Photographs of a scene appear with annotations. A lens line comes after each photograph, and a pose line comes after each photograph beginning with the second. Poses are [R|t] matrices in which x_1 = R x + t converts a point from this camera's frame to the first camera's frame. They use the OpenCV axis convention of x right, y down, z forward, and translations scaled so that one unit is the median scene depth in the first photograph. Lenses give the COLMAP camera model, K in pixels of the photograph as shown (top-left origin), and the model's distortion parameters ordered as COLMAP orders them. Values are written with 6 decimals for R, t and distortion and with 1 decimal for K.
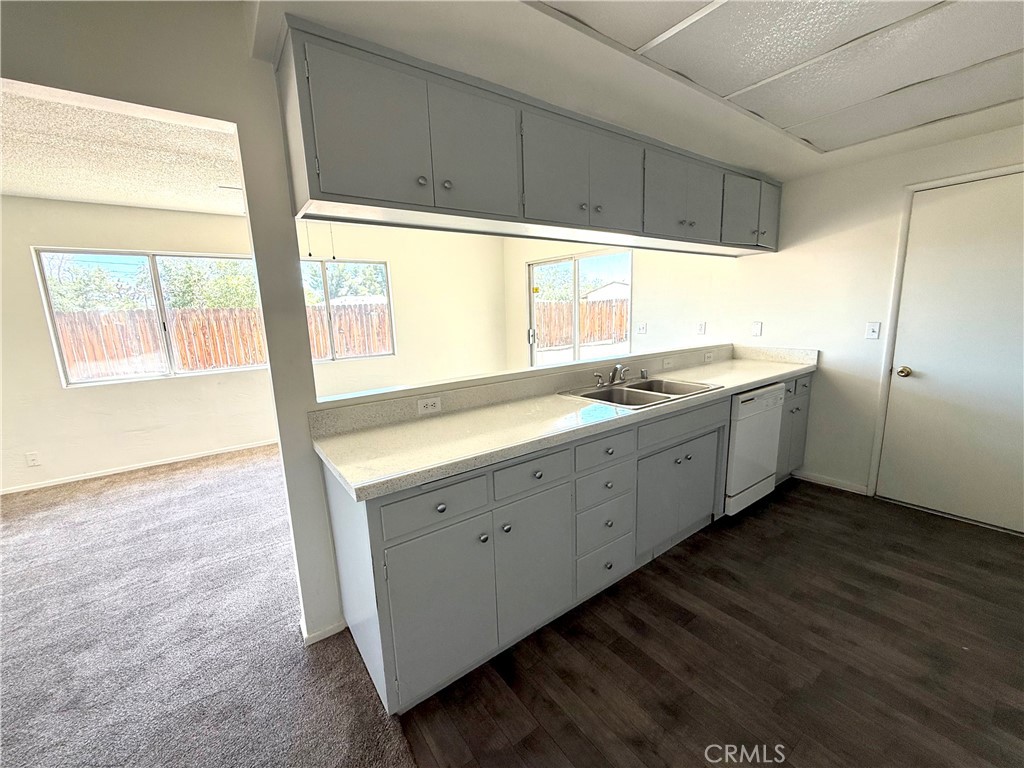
lens RADIAL K [[411.6, 0, 511.9], [0, 411.6, 381.7], [0, 0, 1]] dist [-0.002944, -0.000042]
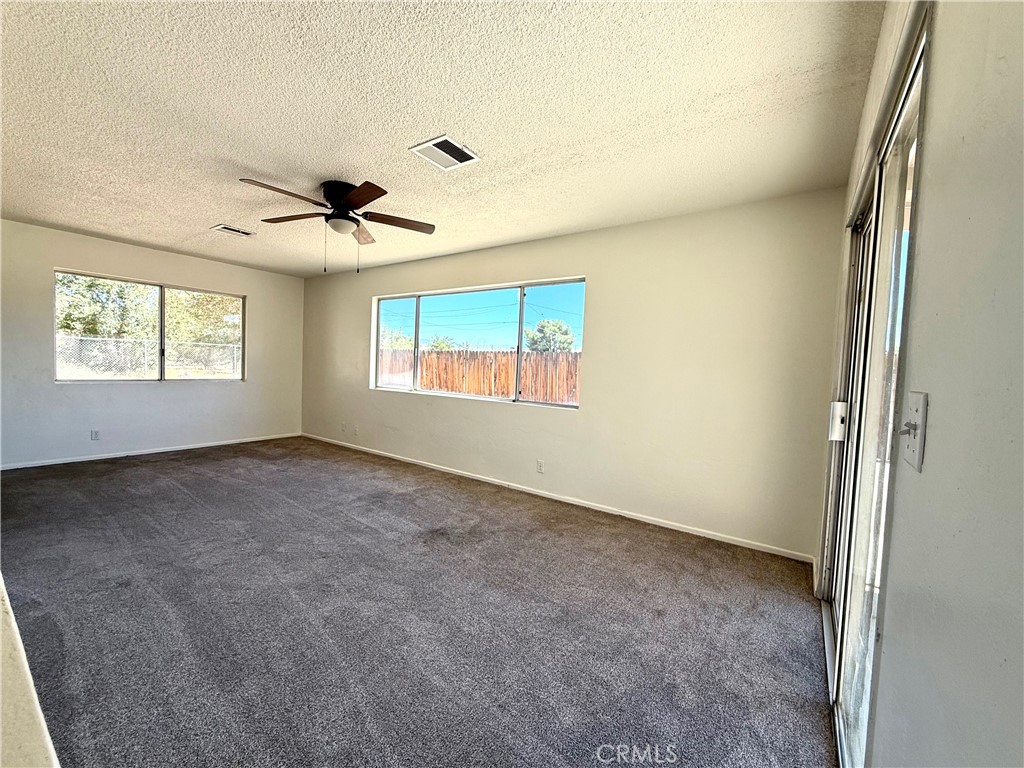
lens RADIAL K [[411.6, 0, 509.3], [0, 411.6, 380.6], [0, 0, 1]] dist [-0.002944, -0.000042]
pose [[0.307306, 0.087343, -0.947594, 0.444086], [-0.208390, 0.977786, 0.022544, -0.137770], [0.928513, 0.190541, 0.318681, 0.884810]]
